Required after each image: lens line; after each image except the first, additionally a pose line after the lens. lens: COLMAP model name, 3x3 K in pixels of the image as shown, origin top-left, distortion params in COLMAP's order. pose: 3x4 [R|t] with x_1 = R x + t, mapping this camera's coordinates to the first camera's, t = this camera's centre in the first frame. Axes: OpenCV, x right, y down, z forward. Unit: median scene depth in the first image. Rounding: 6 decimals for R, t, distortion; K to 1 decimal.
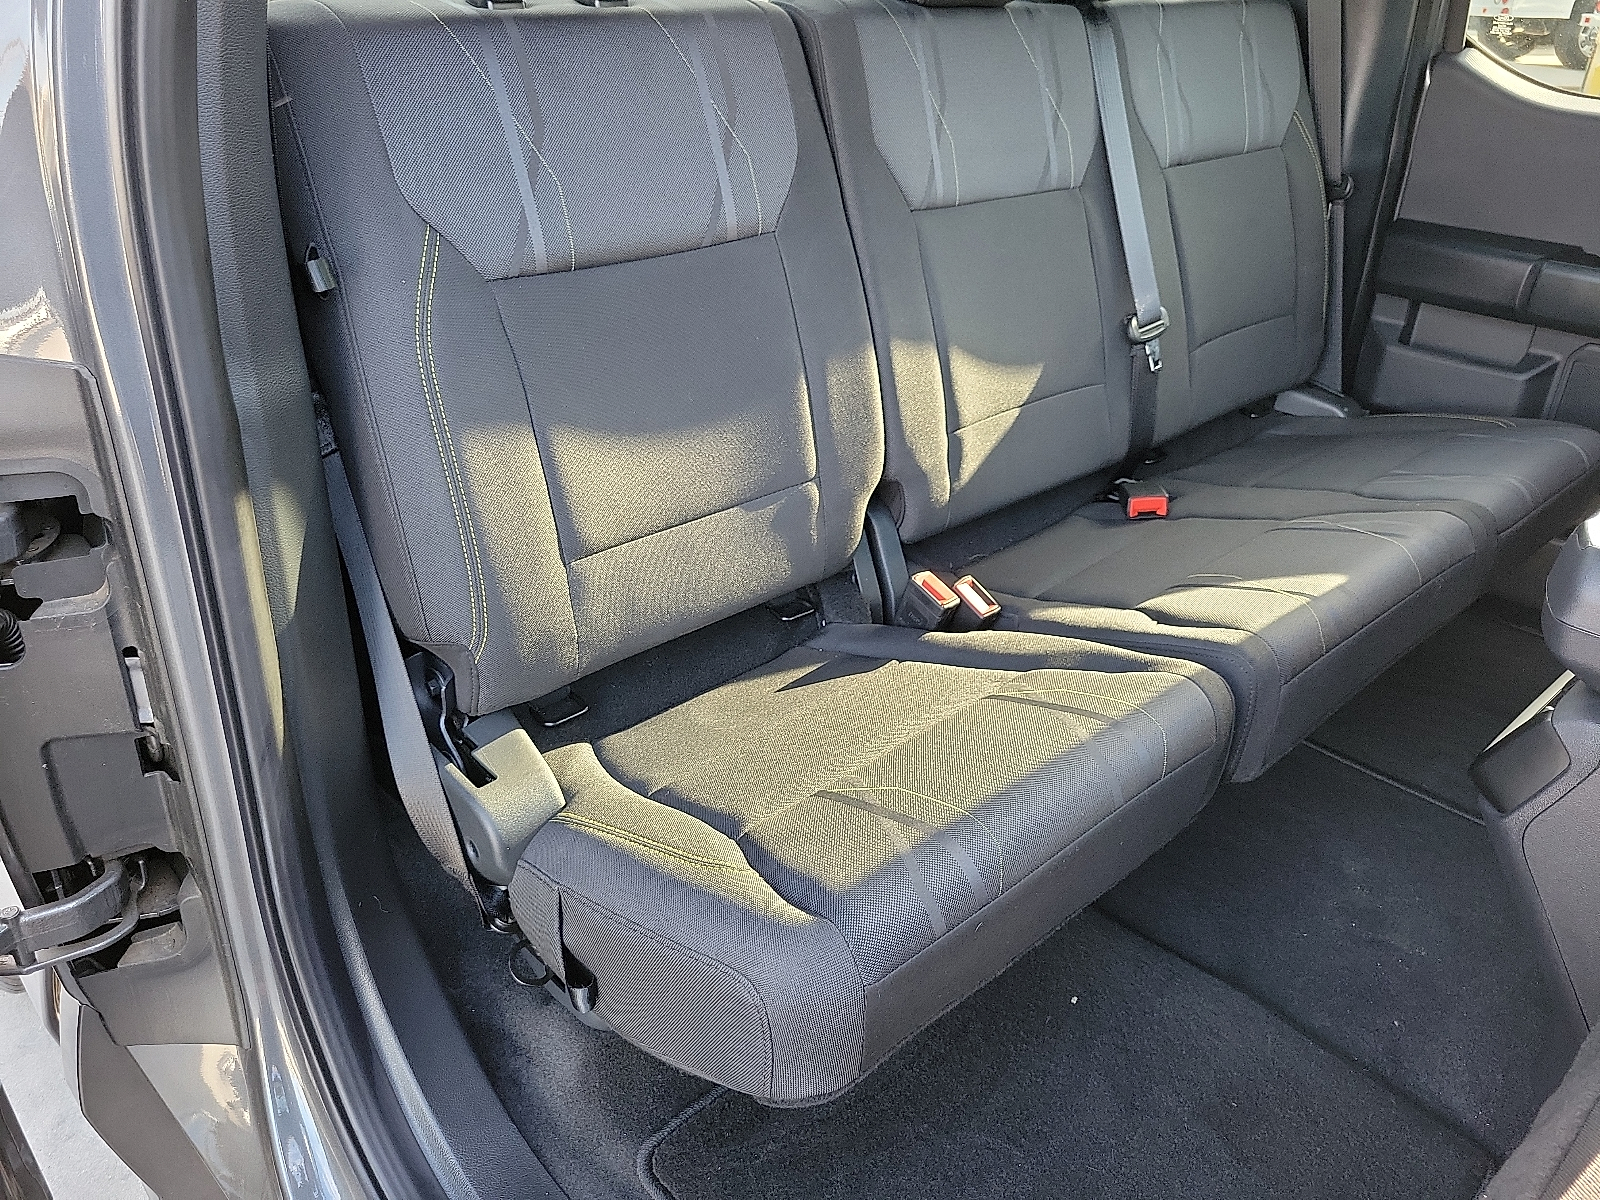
lens RADIAL K [[1213.1, 0, 797.4], [0, 1213.1, 622.8], [0, 0, 1]] dist [0.047104, -0.034327]
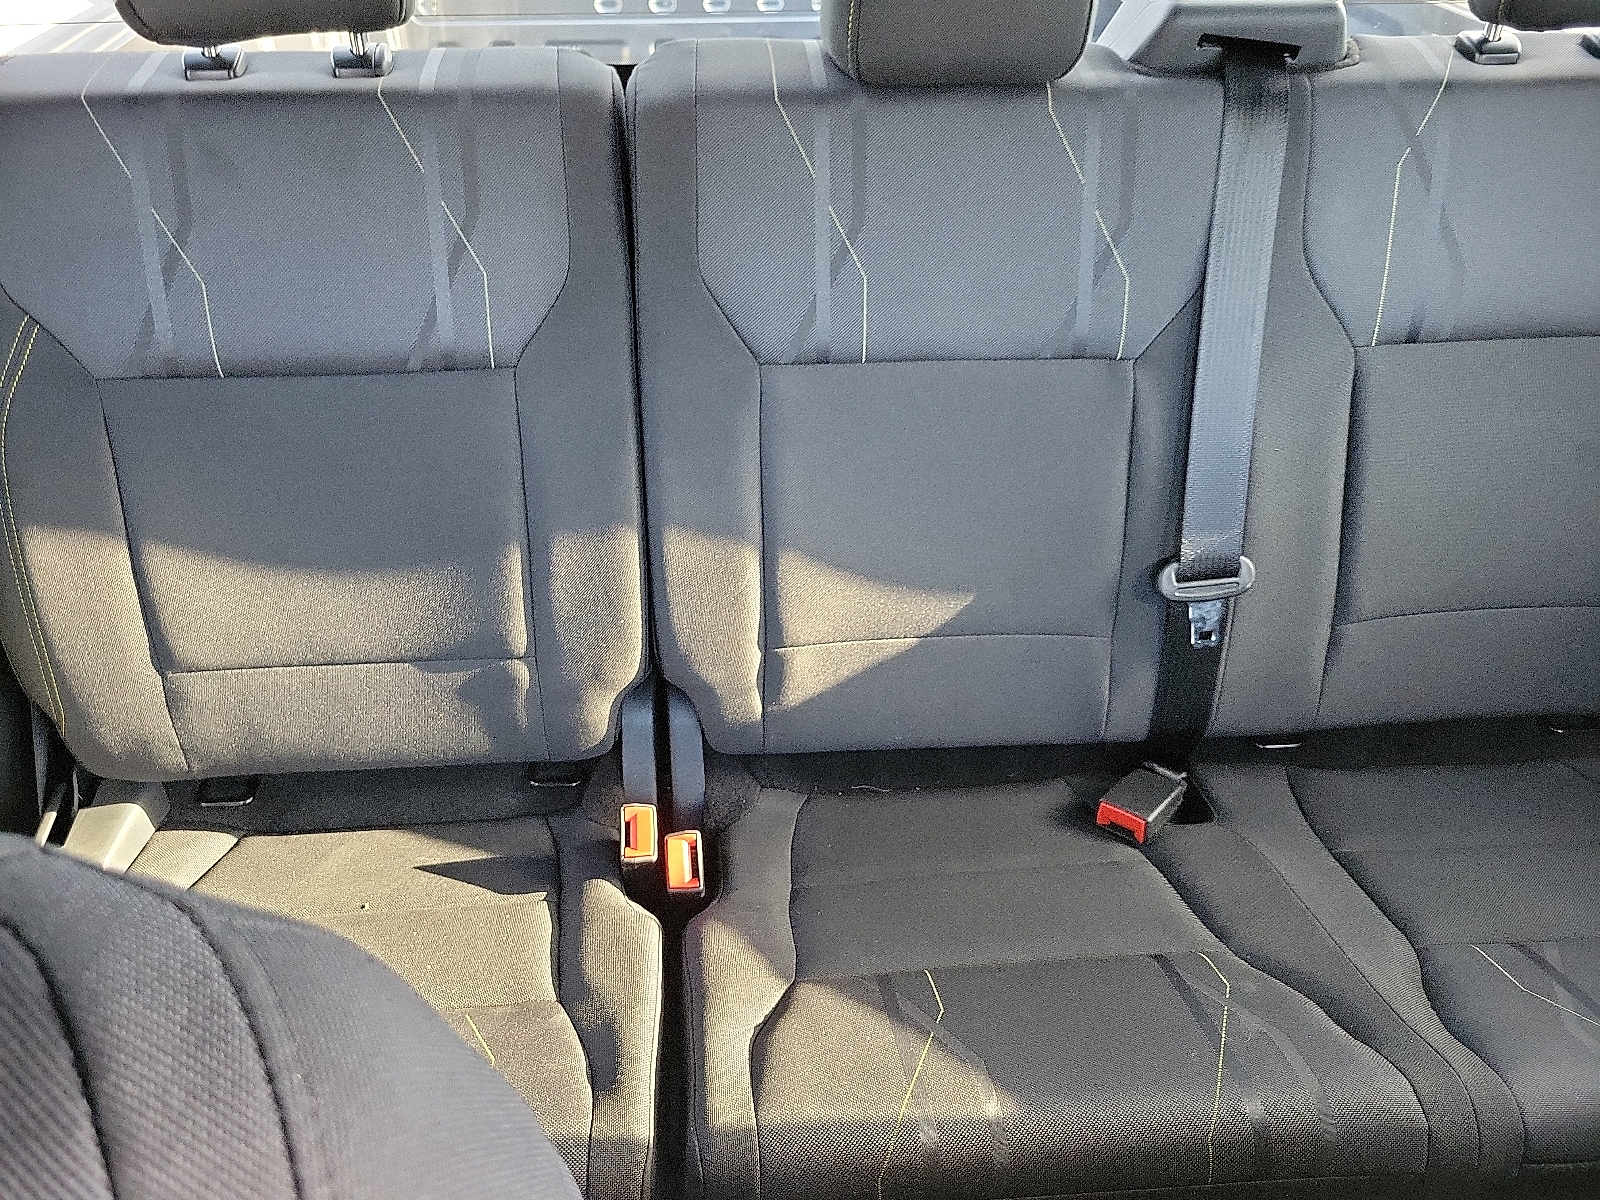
lens RADIAL K [[1213.1, 0, 797.4], [0, 1213.1, 622.8], [0, 0, 1]] dist [0.047104, -0.034327]
pose [[0.784274, 0.369716, -0.498221, 0.481963], [-0.293976, 0.928626, 0.226345, -0.326644], [0.546344, -0.031052, 0.836985, 0.343694]]
